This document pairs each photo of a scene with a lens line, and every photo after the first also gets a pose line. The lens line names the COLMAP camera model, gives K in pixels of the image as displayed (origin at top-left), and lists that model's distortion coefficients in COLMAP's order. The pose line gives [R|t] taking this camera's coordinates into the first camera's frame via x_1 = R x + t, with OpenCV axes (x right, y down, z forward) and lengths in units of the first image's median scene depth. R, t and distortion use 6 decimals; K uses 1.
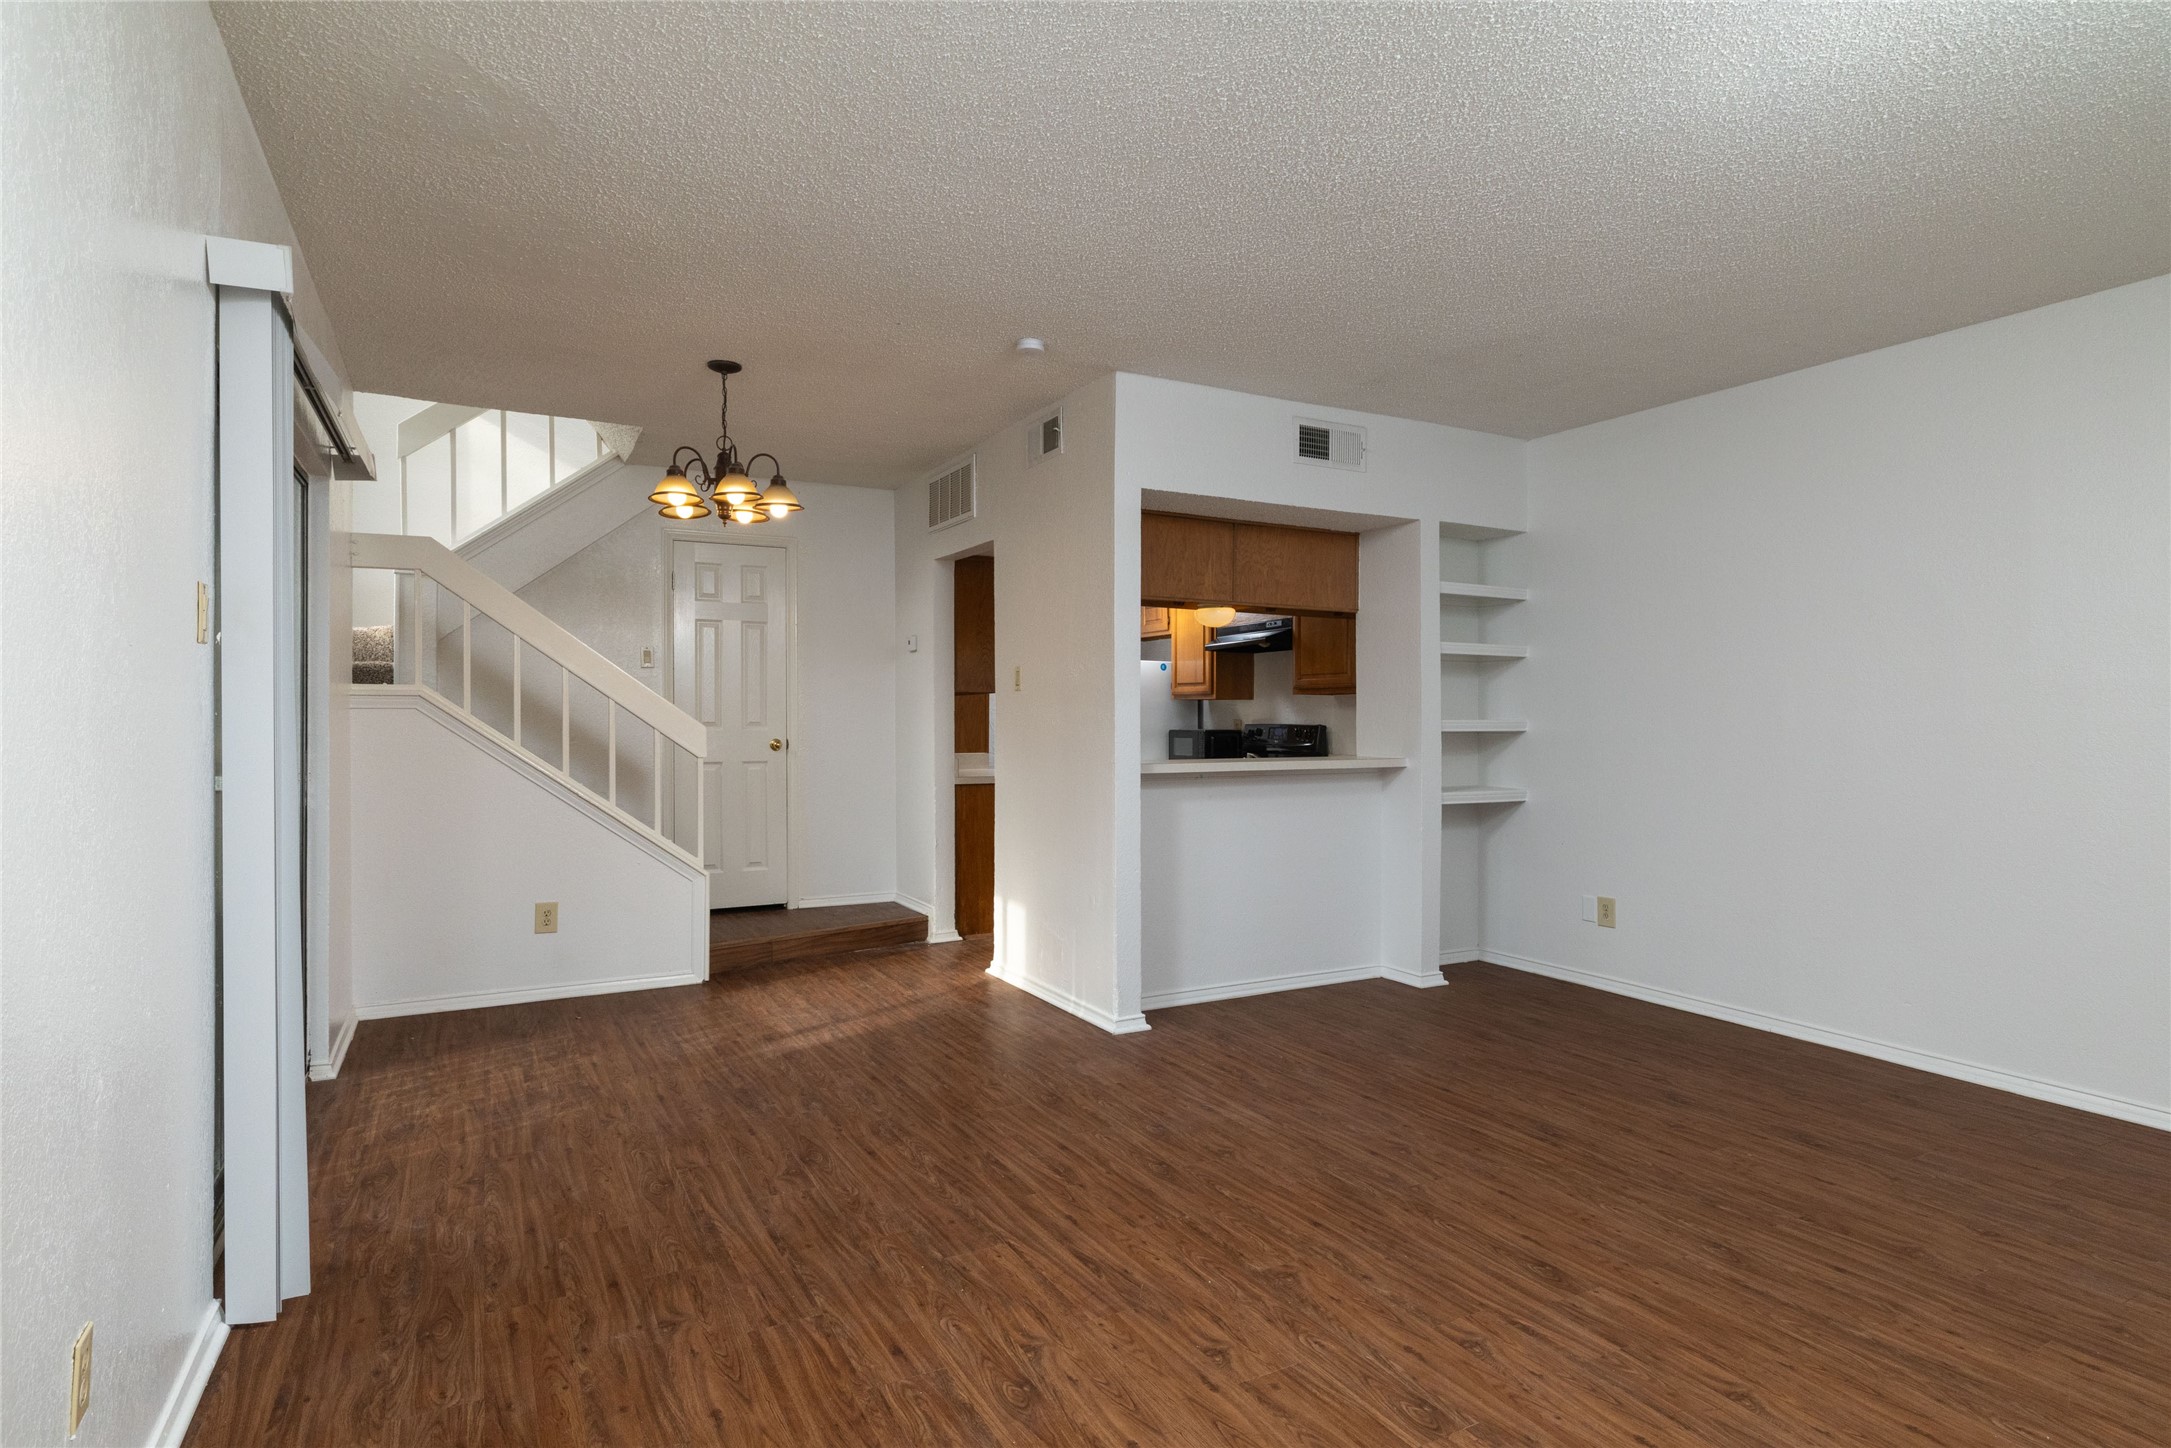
lens RADIAL K [[1133.1, 0, 1088.7], [0, 1133.1, 720.3], [0, 0, 1]] dist [-0.004065, 0.000518]
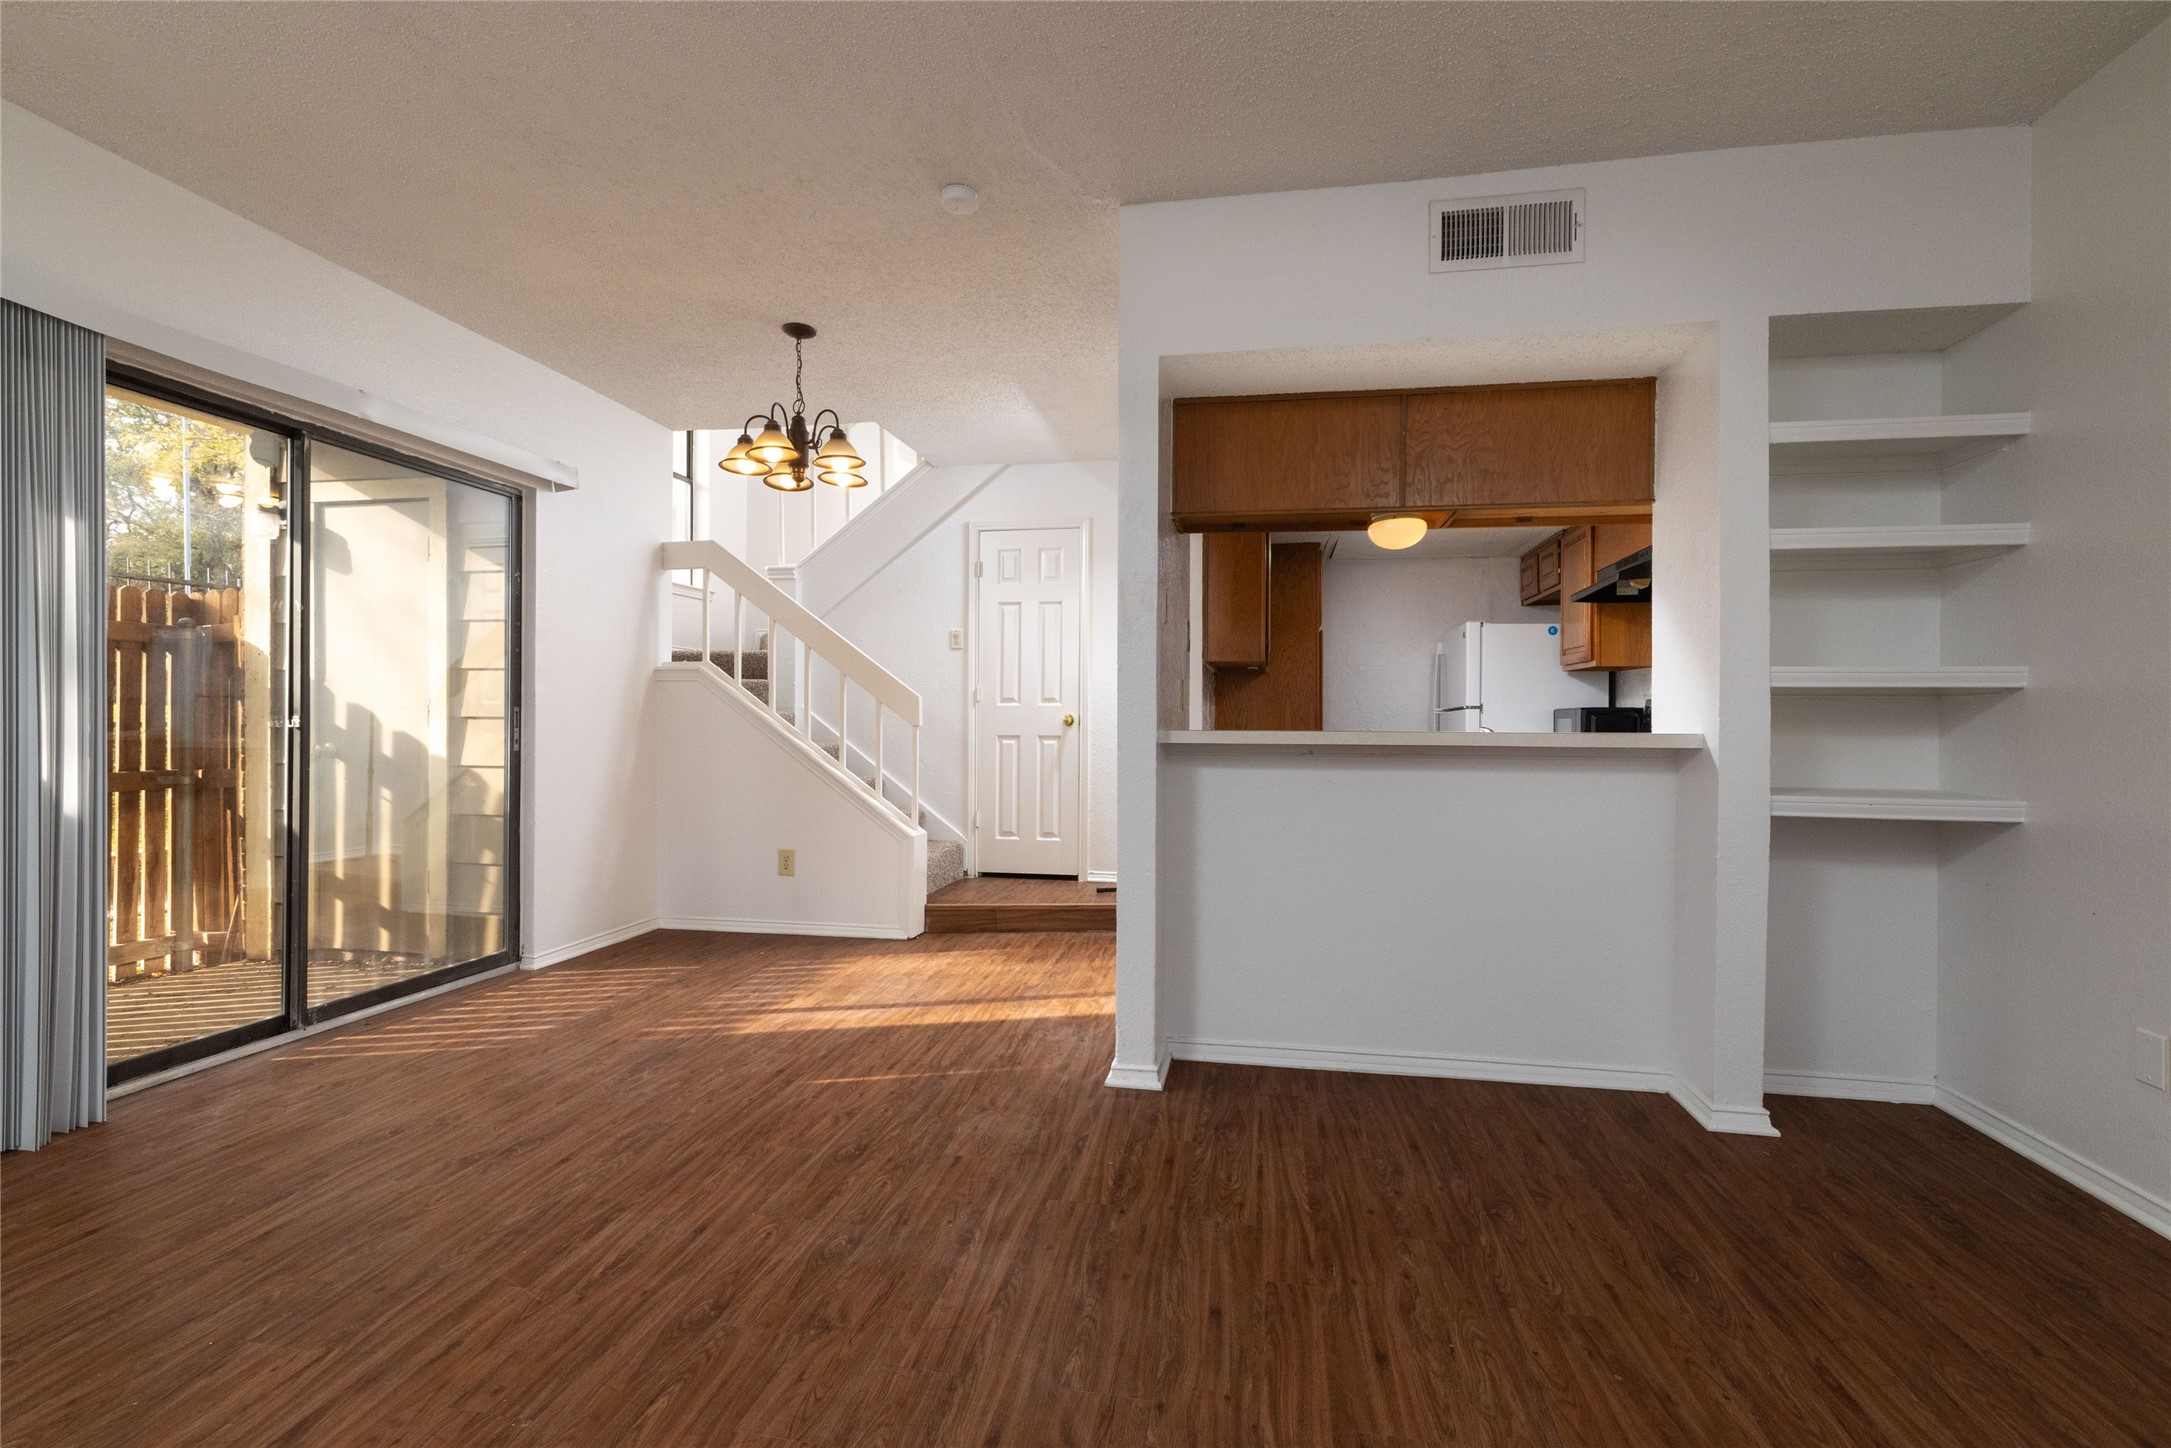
lens RADIAL K [[944.2, 0, 1091.8], [0, 944.2, 727.7], [0, 0, 1]] dist [-0.003350, 0.001041]
pose [[0.782667, 0.008198, -0.622387, 0.429255], [-0.006938, 0.999966, 0.004446, 0.037733], [0.622402, 0.000839, 0.782697, 0.529131]]
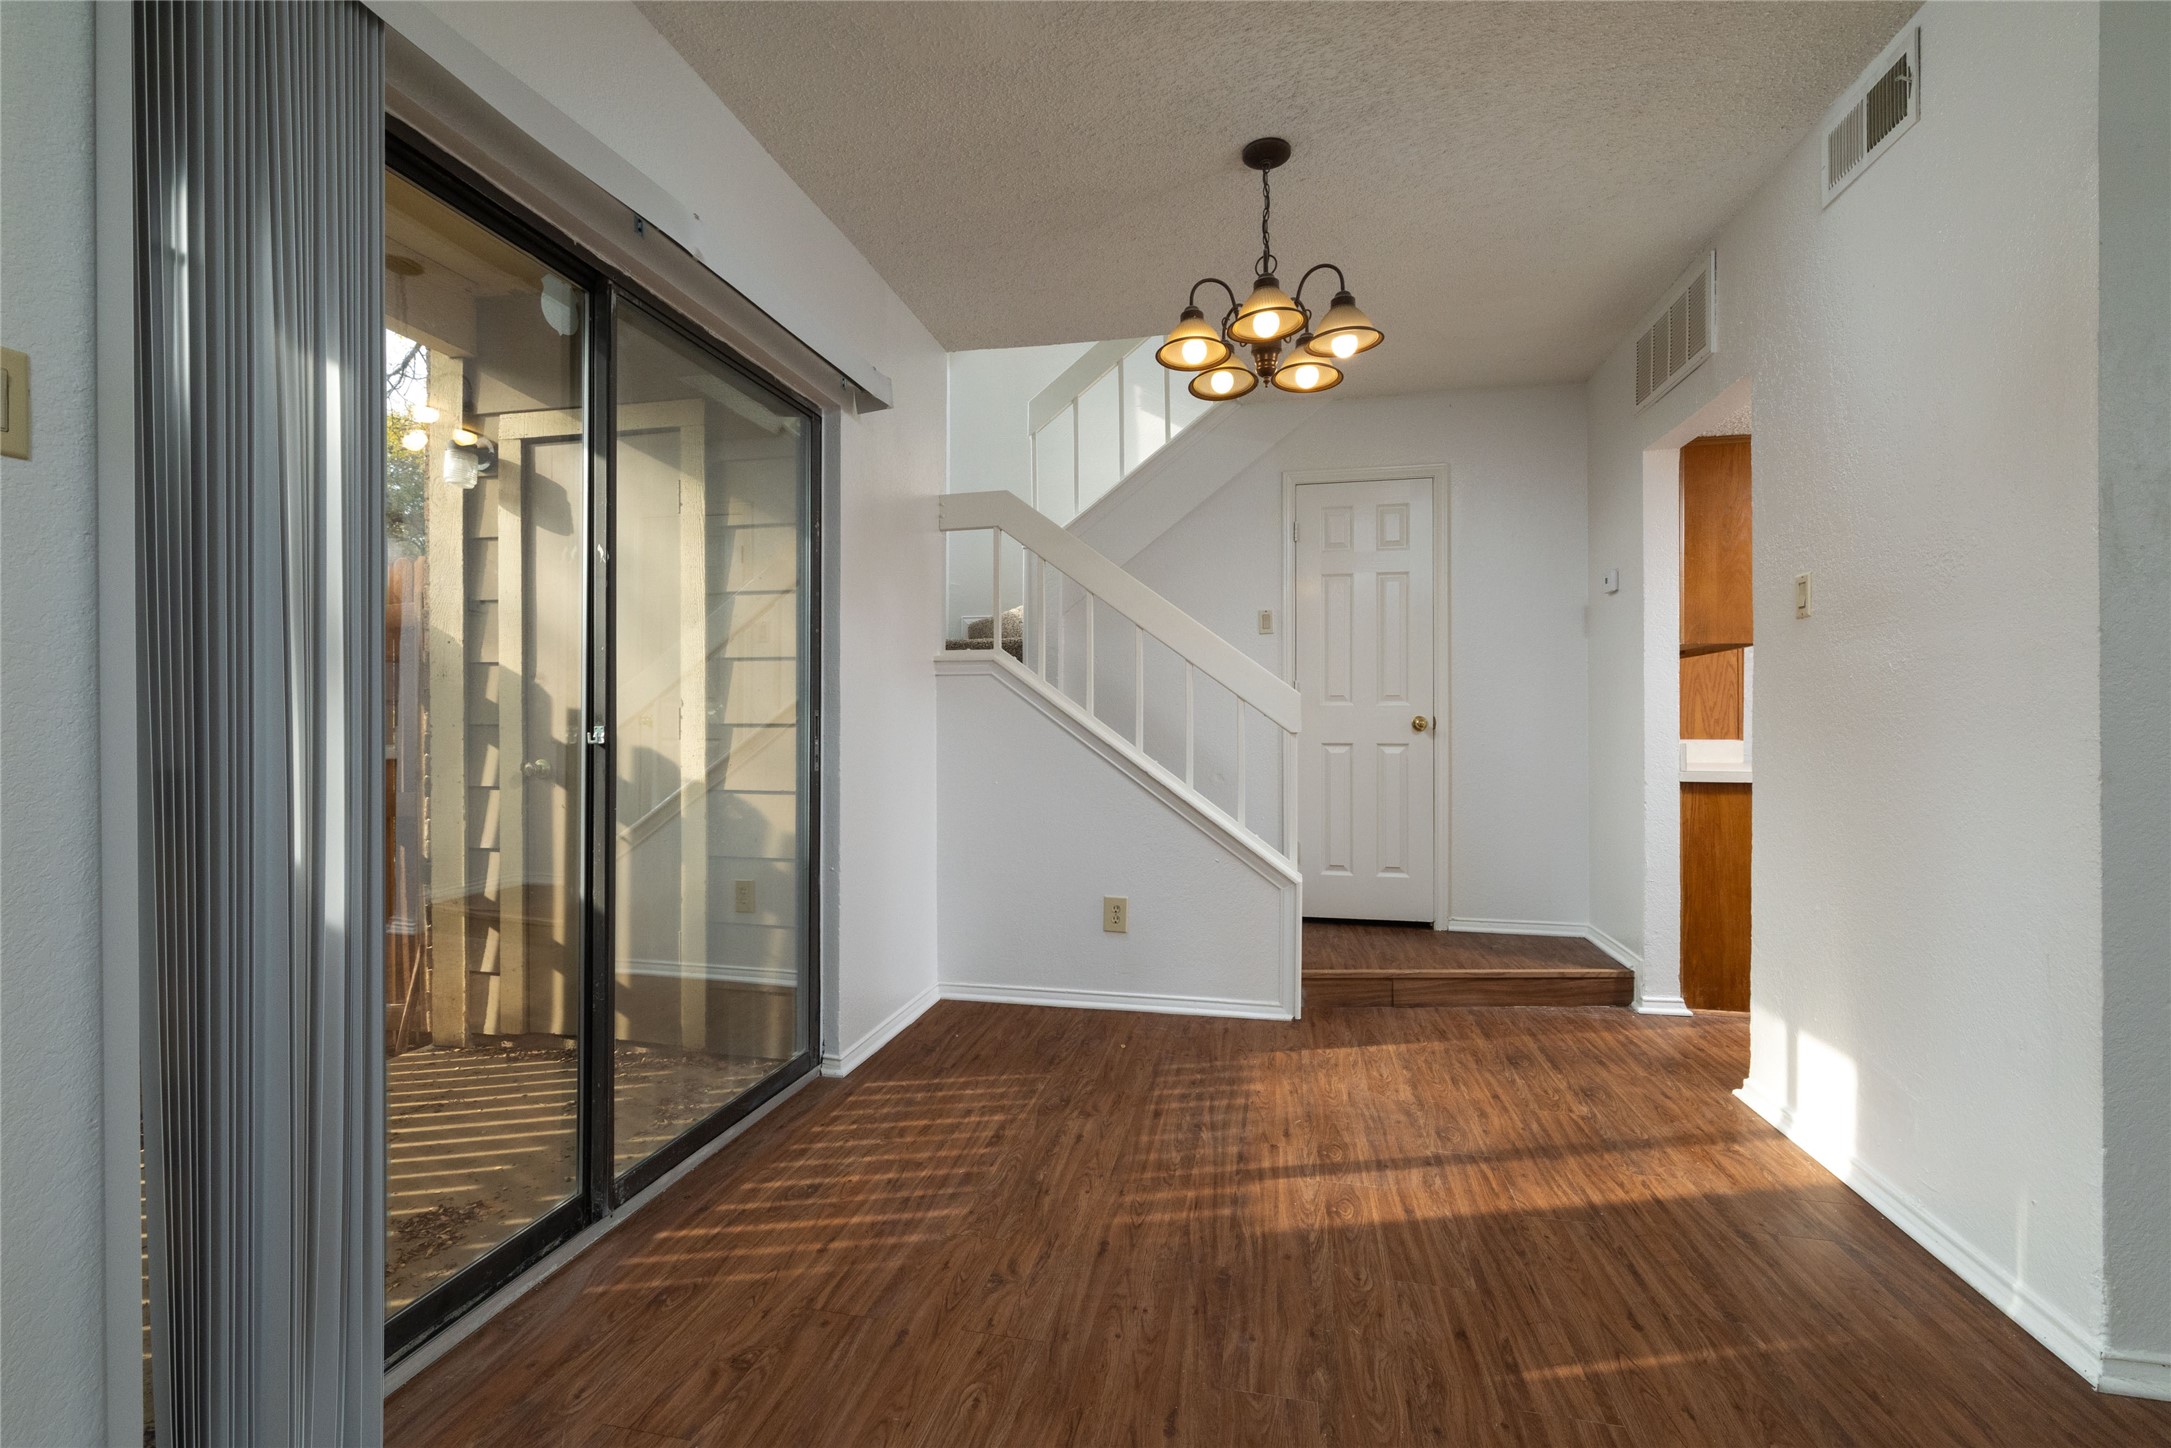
lens RADIAL K [[944.2, 0, 1067.7], [0, 944.2, 719.9], [0, 0, 1]] dist [-0.003350, 0.001041]
pose [[0.755365, 0.000132, -0.655304, -0.040023], [-0.002298, 0.999994, -0.002448, 0.033291], [0.655300, 0.003355, 0.755361, 0.515665]]
